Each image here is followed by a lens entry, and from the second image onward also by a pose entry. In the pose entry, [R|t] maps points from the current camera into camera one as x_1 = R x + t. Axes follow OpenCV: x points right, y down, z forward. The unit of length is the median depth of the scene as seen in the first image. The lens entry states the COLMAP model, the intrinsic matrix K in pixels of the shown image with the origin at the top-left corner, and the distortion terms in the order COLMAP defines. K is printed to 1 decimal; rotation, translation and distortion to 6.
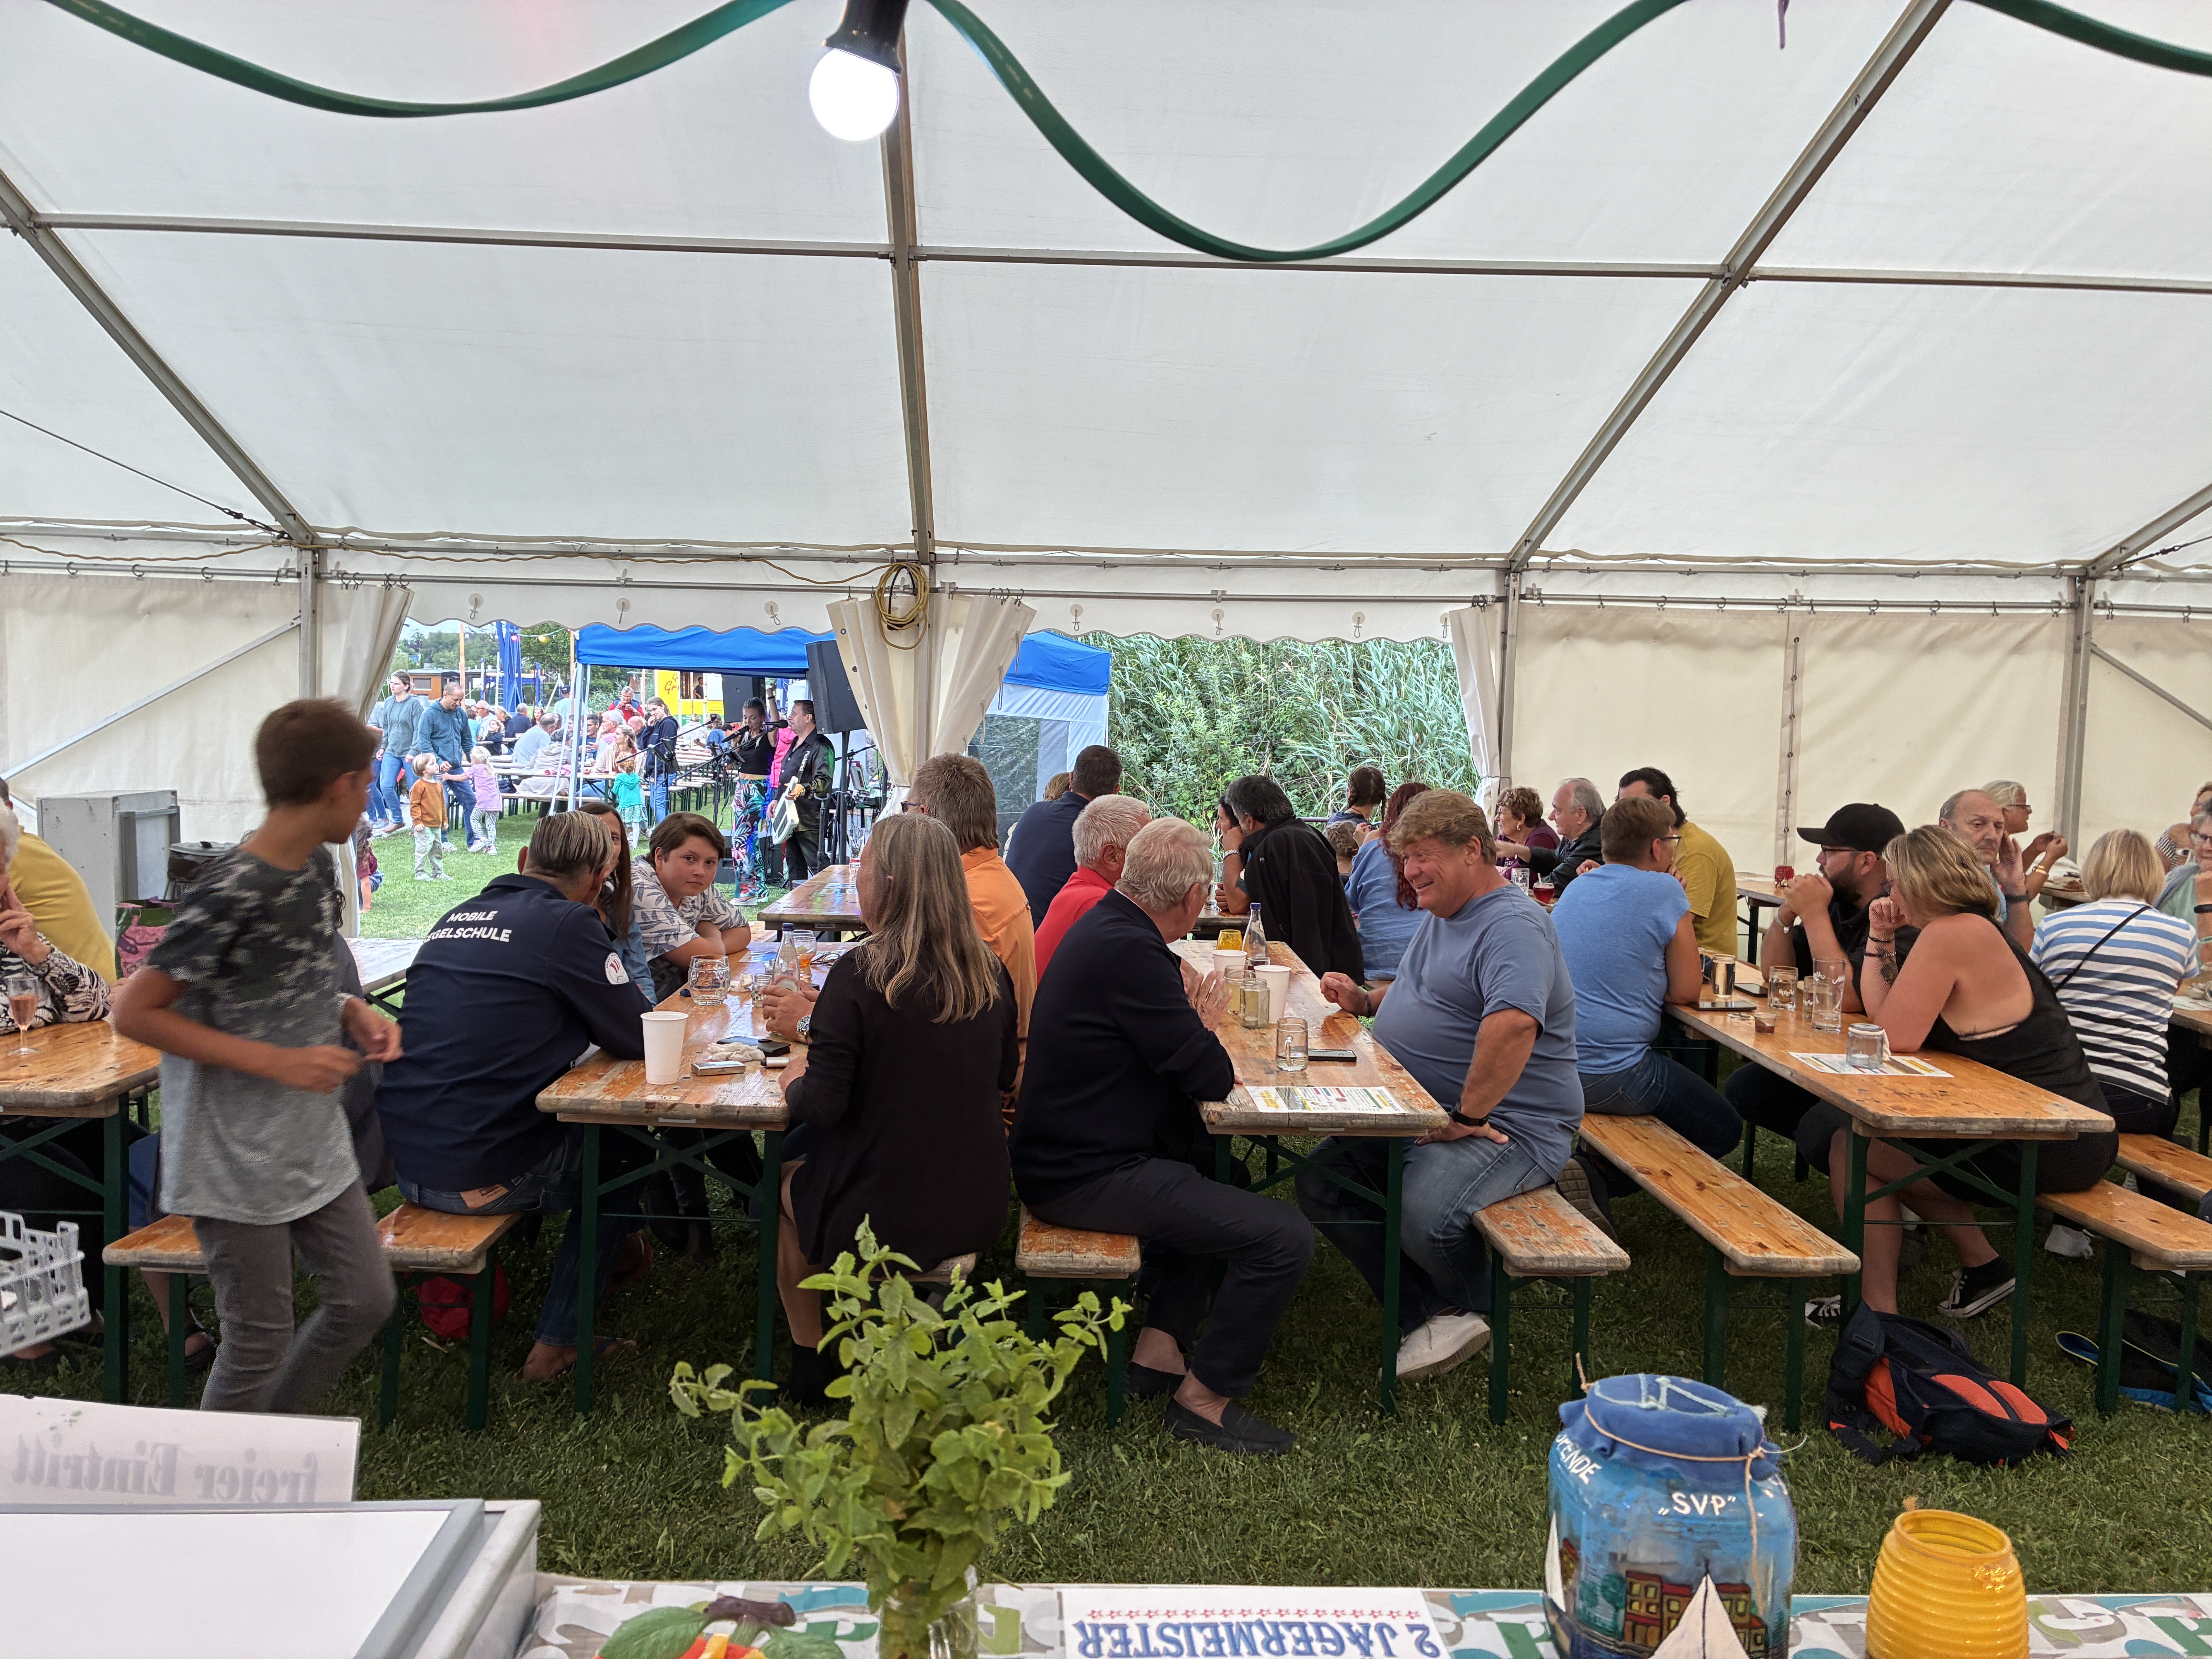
lens RADIAL K [[1675.4, 0, 1096.5], [0, 1675.4, 814.9], [0, 0, 1]] dist [0.060269, -0.070720]
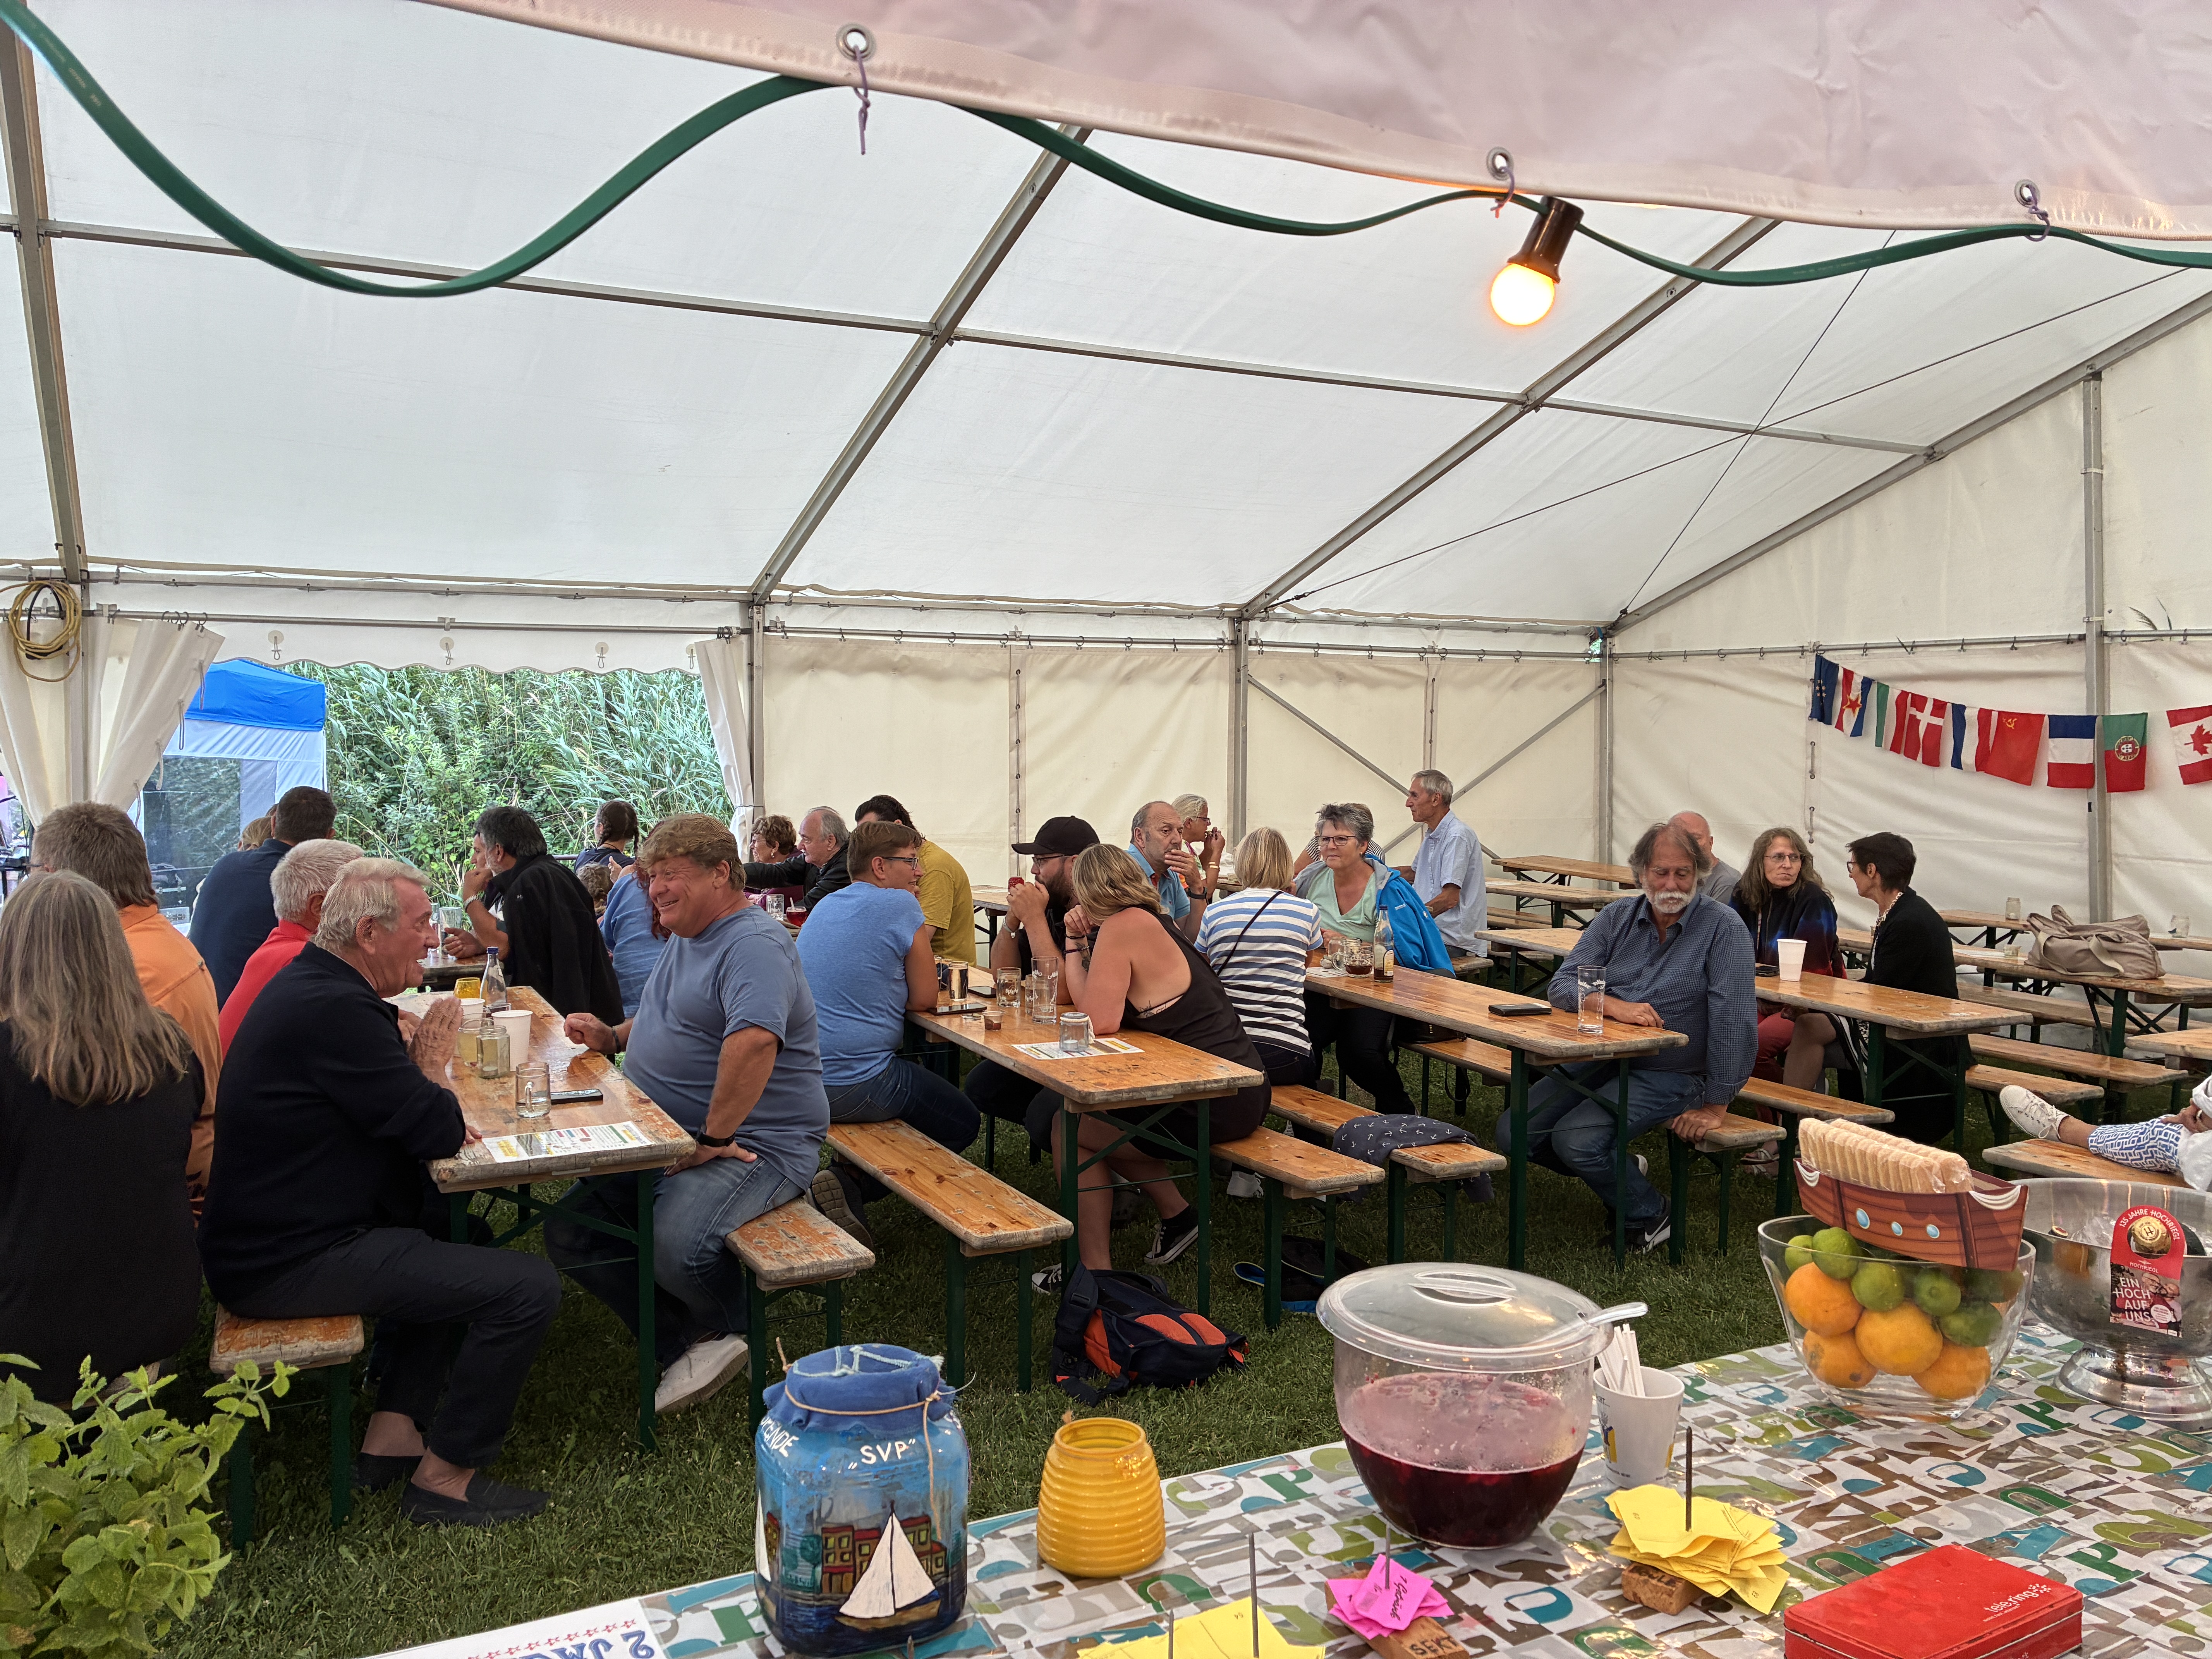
lens RADIAL K [[1675.4, 0, 1111.0], [0, 1675.4, 814.2], [0, 0, 1]] dist [0.060269, -0.070720]
pose [[0.905202, -0.038799, 0.423206, 0.010636], [0.046753, 0.998871, -0.008425, 0.002178], [-0.422402, 0.027412, 0.905994, -0.018167]]
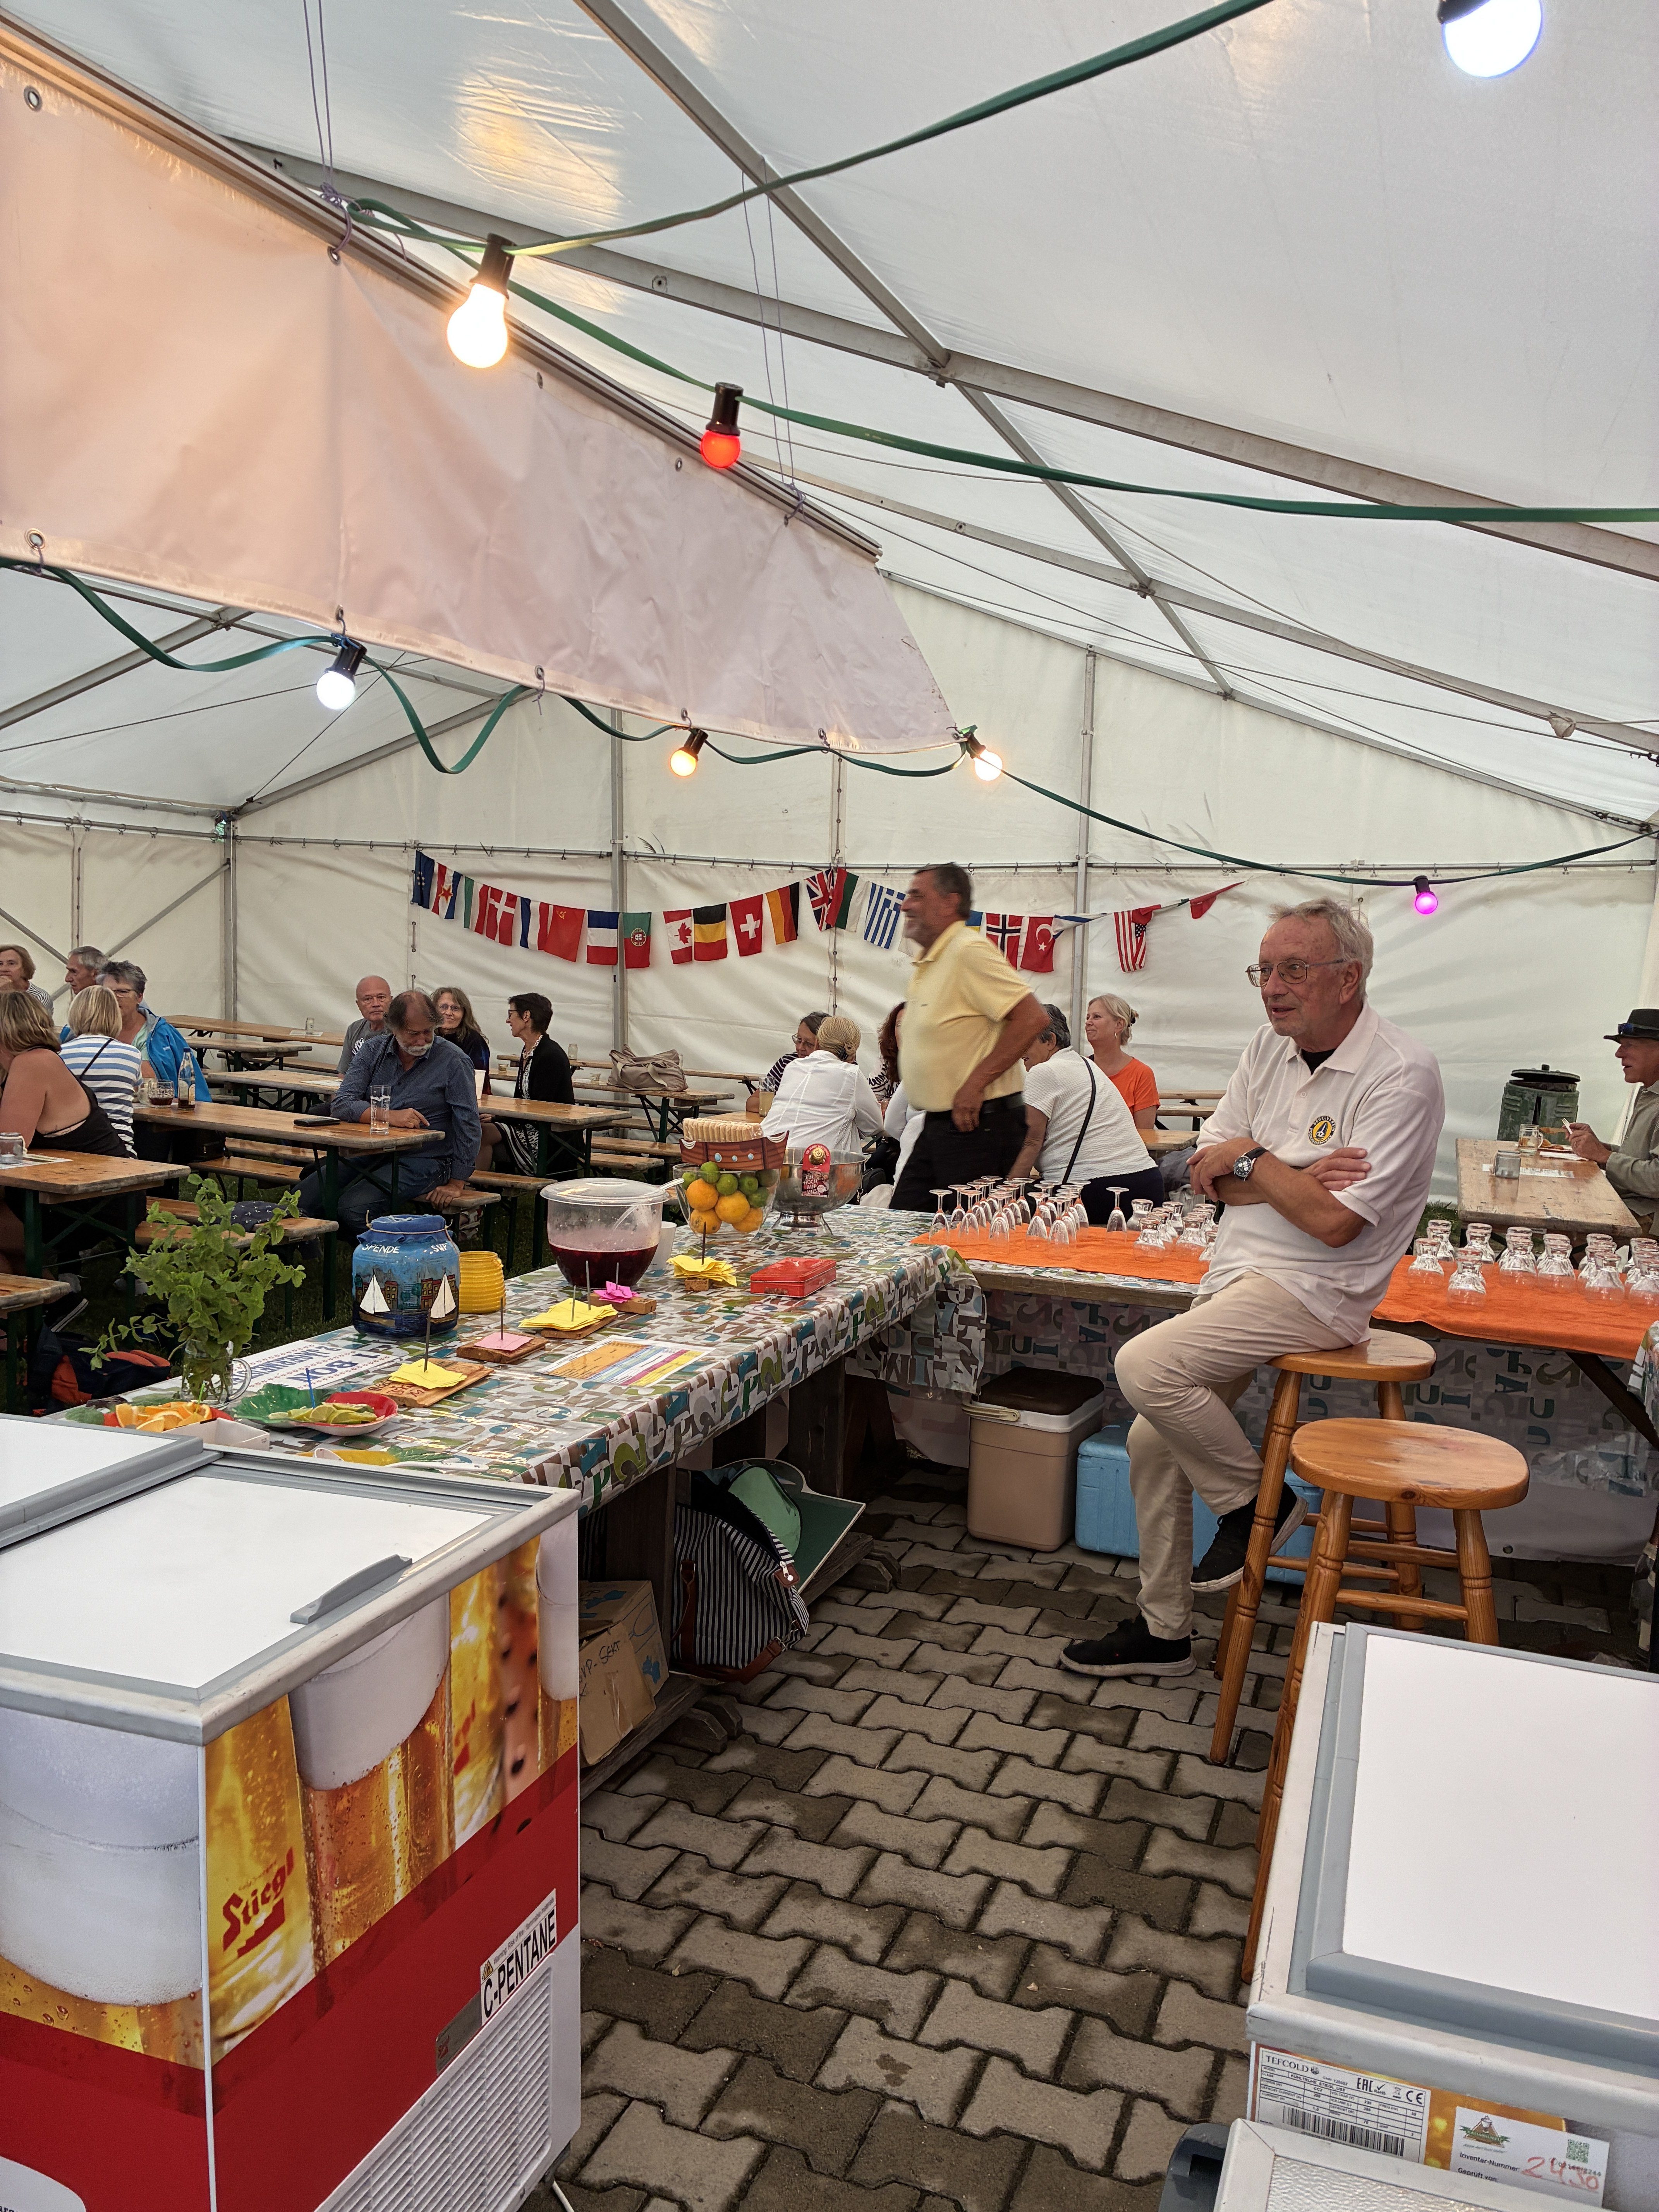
lens RADIAL K [[1675.4, 0, 812.8], [0, 1675.4, 1126.7], [0, 0, 1]] dist [0.060269, -0.070720]
pose [[0.421659, -0.106114, 0.900524, -0.439186], [0.028866, 0.994196, 0.103636, -0.003163], [-0.906295, -0.017705, 0.422275, -0.146270]]
